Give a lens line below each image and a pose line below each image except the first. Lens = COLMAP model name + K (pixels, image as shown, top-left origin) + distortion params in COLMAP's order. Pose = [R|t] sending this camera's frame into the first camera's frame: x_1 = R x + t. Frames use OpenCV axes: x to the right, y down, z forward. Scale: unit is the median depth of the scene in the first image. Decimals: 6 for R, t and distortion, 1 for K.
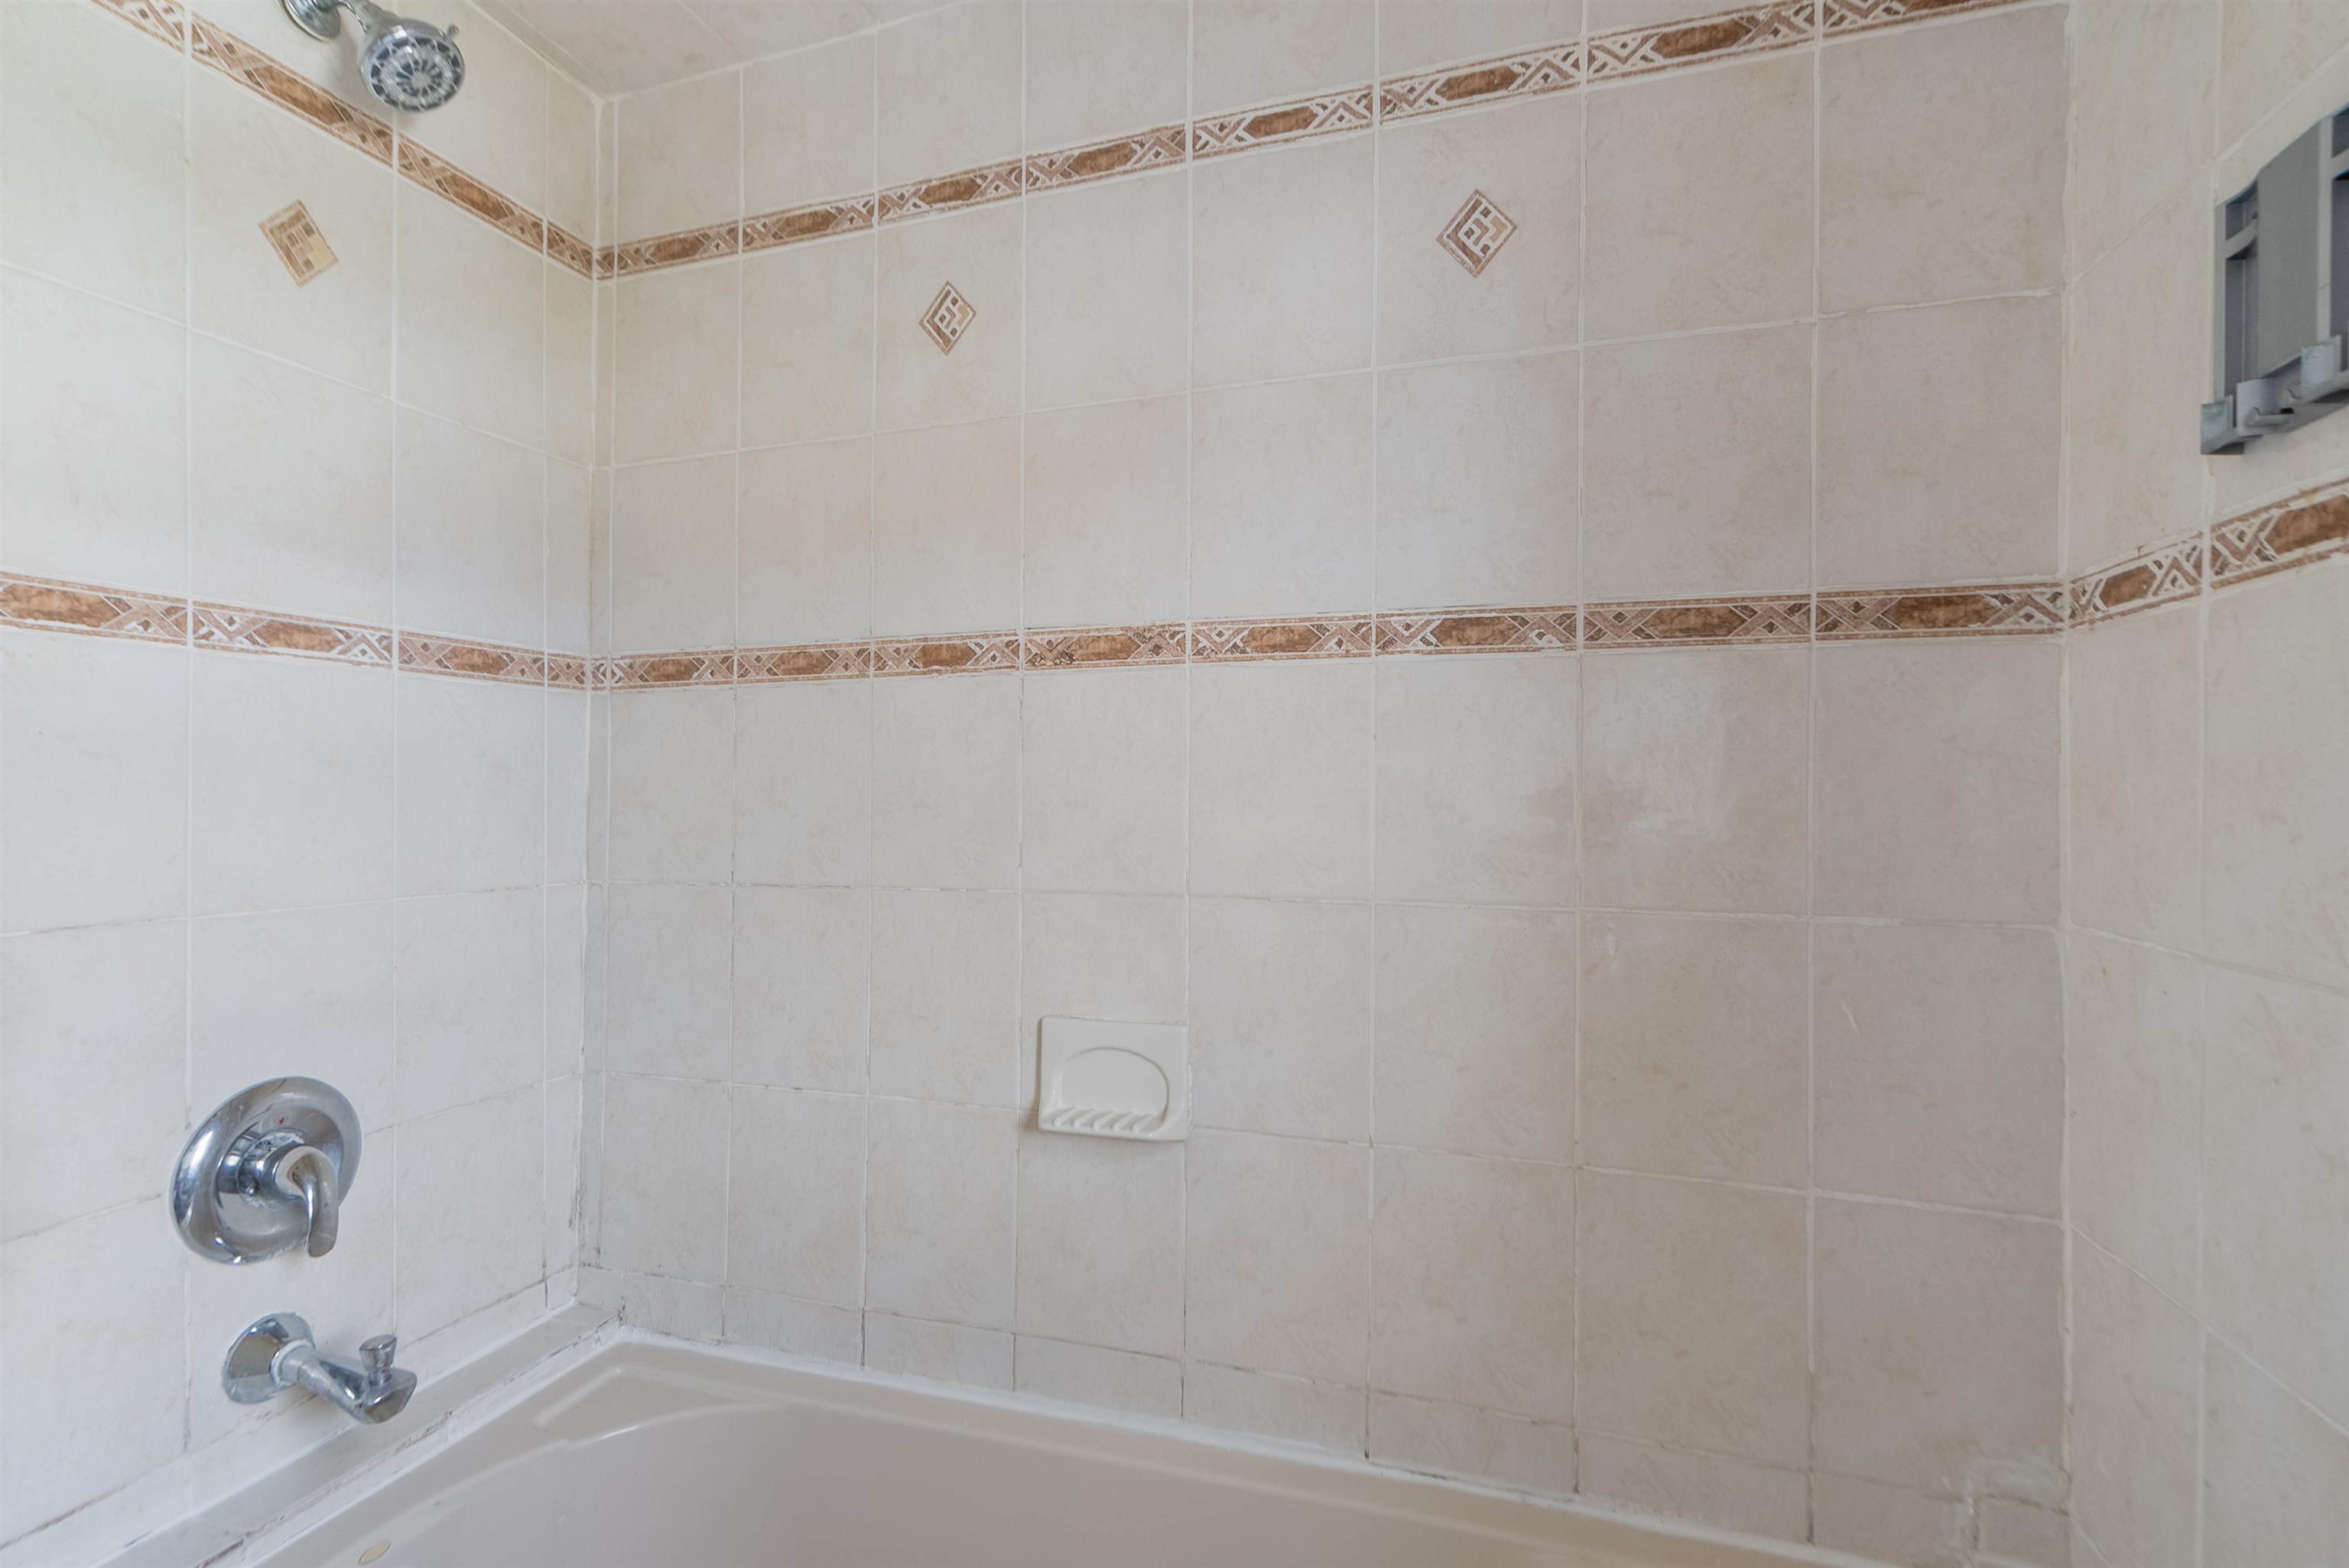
lens RADIAL K [[1097.0, 0, 1167.3], [0, 1097.0, 778.6], [0, 0, 1]] dist [-0.000087, 0.001242]
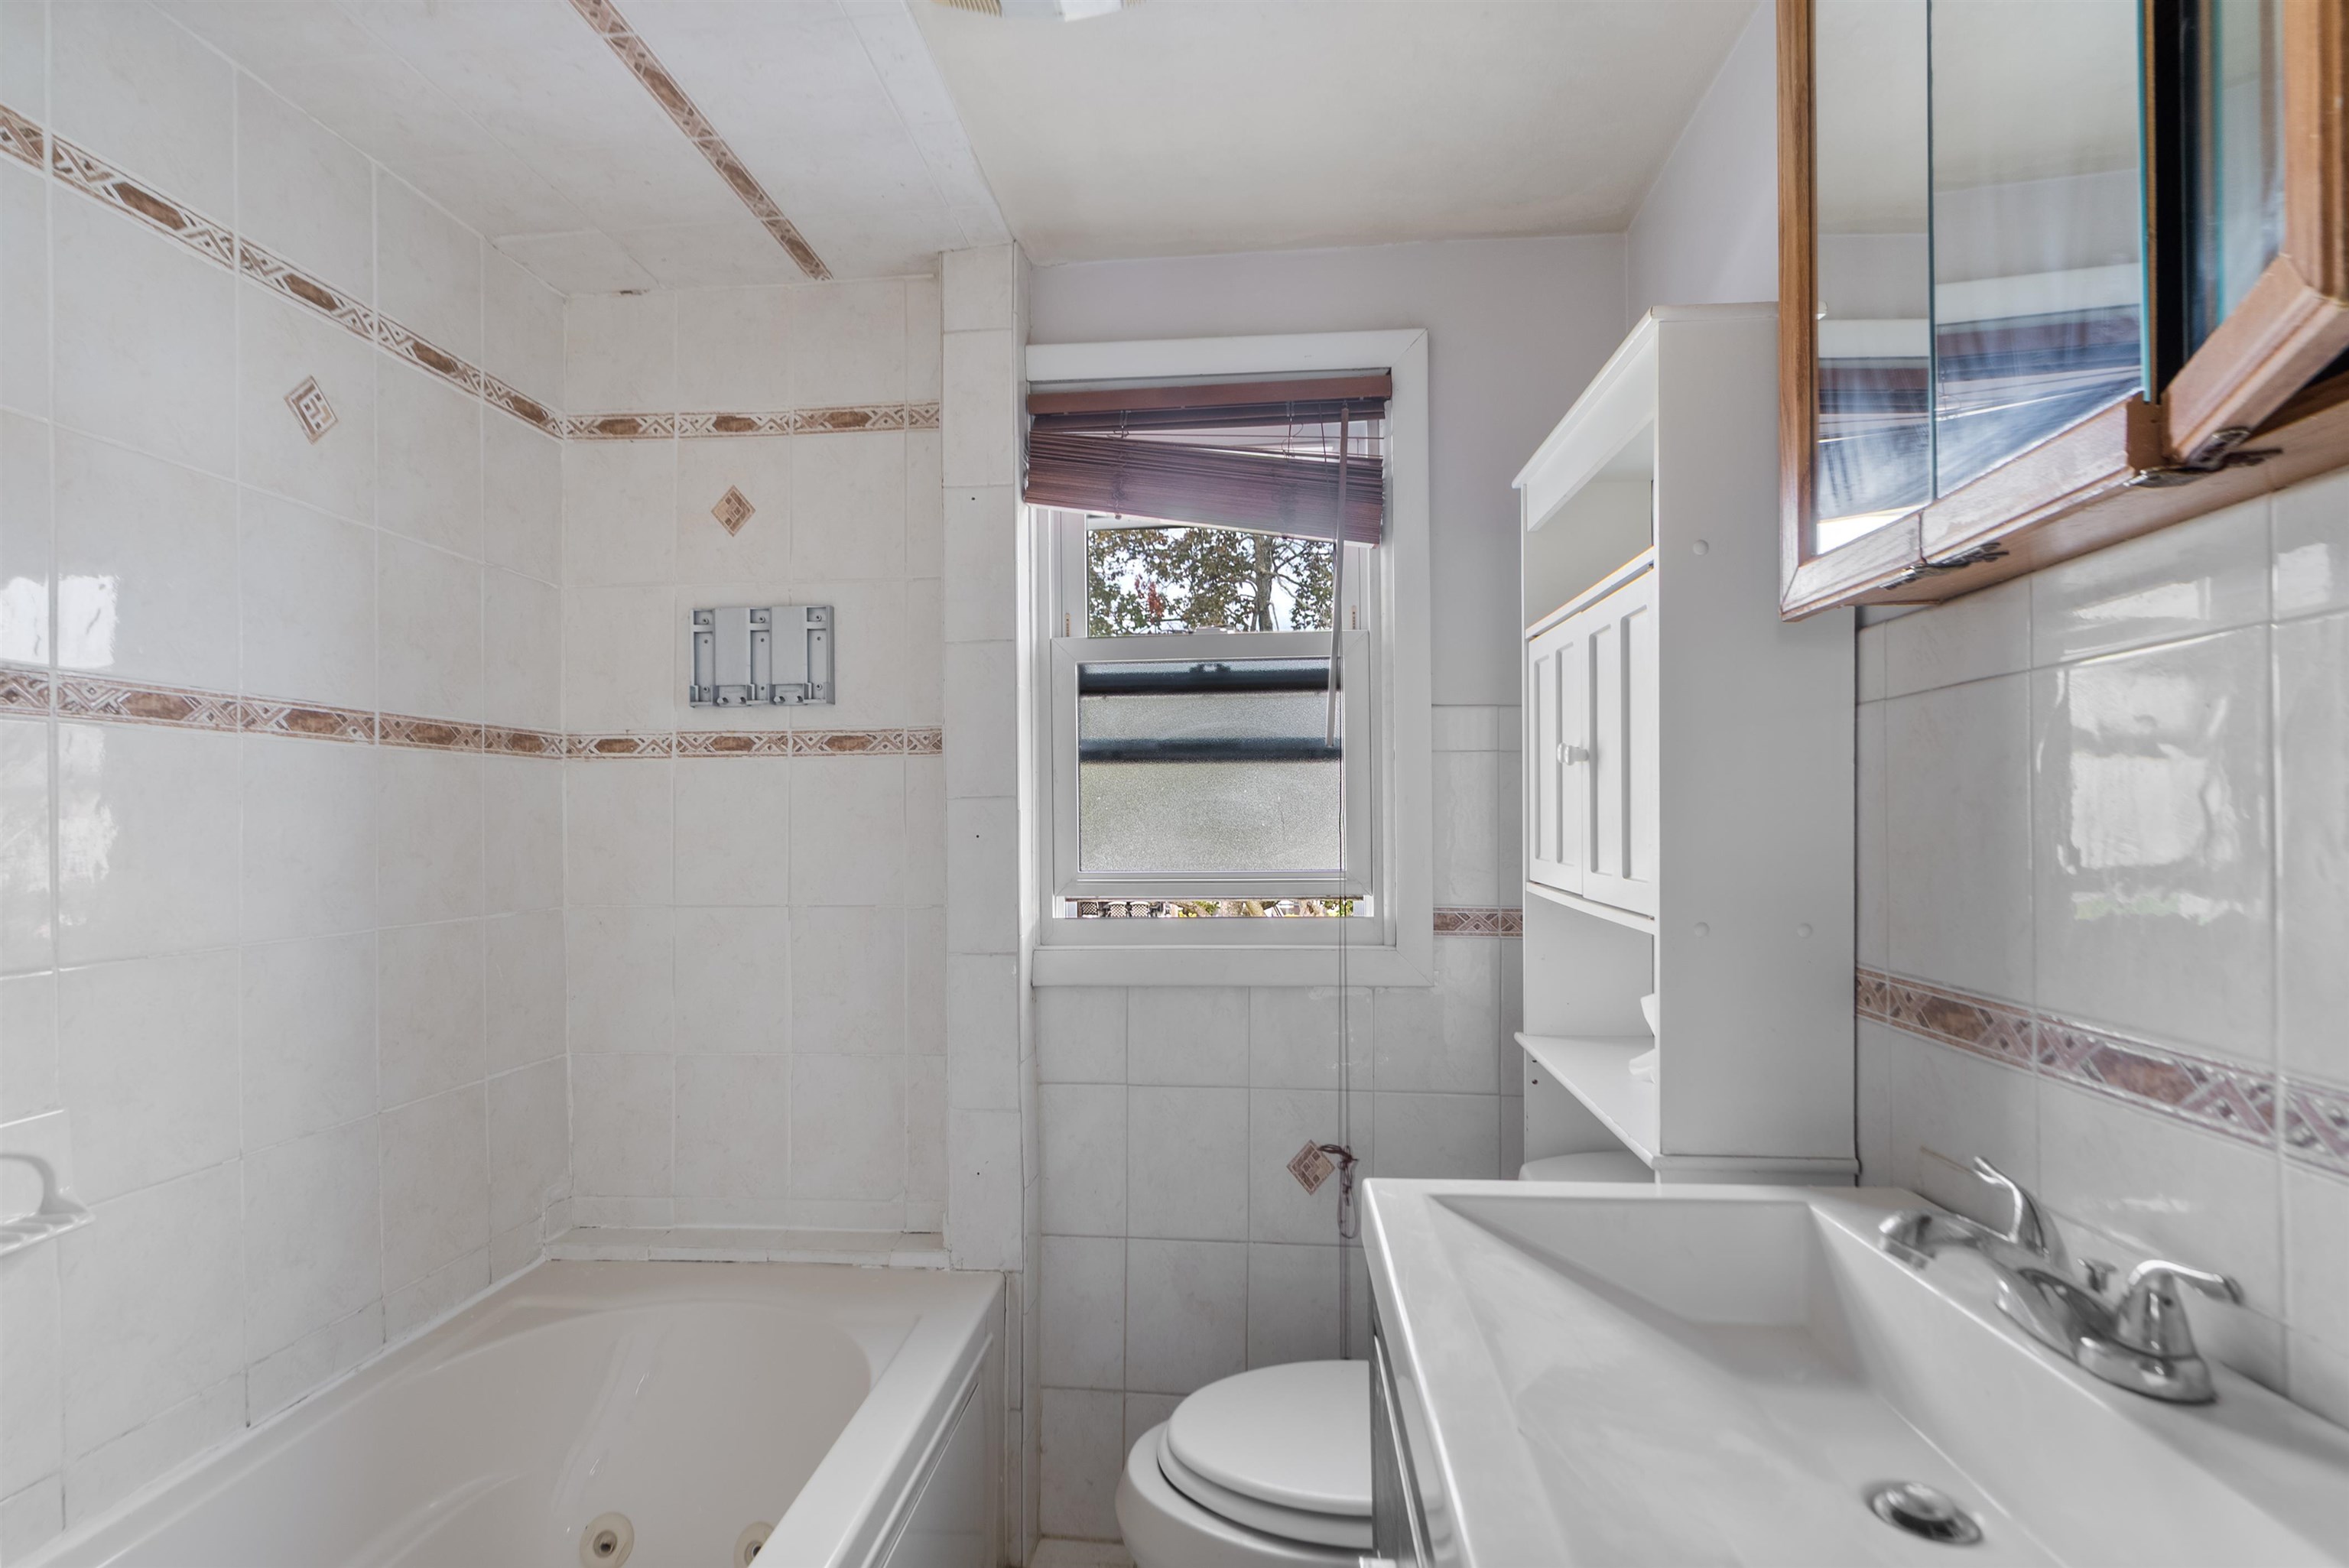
lens RADIAL K [[1097.0, 0, 1167.3], [0, 1097.0, 778.6], [0, 0, 1]] dist [-0.000087, 0.001242]
pose [[-0.215032, 0.039450, 0.975810, -1.182629], [0.004926, 0.999215, -0.039311, -0.013024], [-0.976595, -0.003647, -0.215057, 0.305482]]
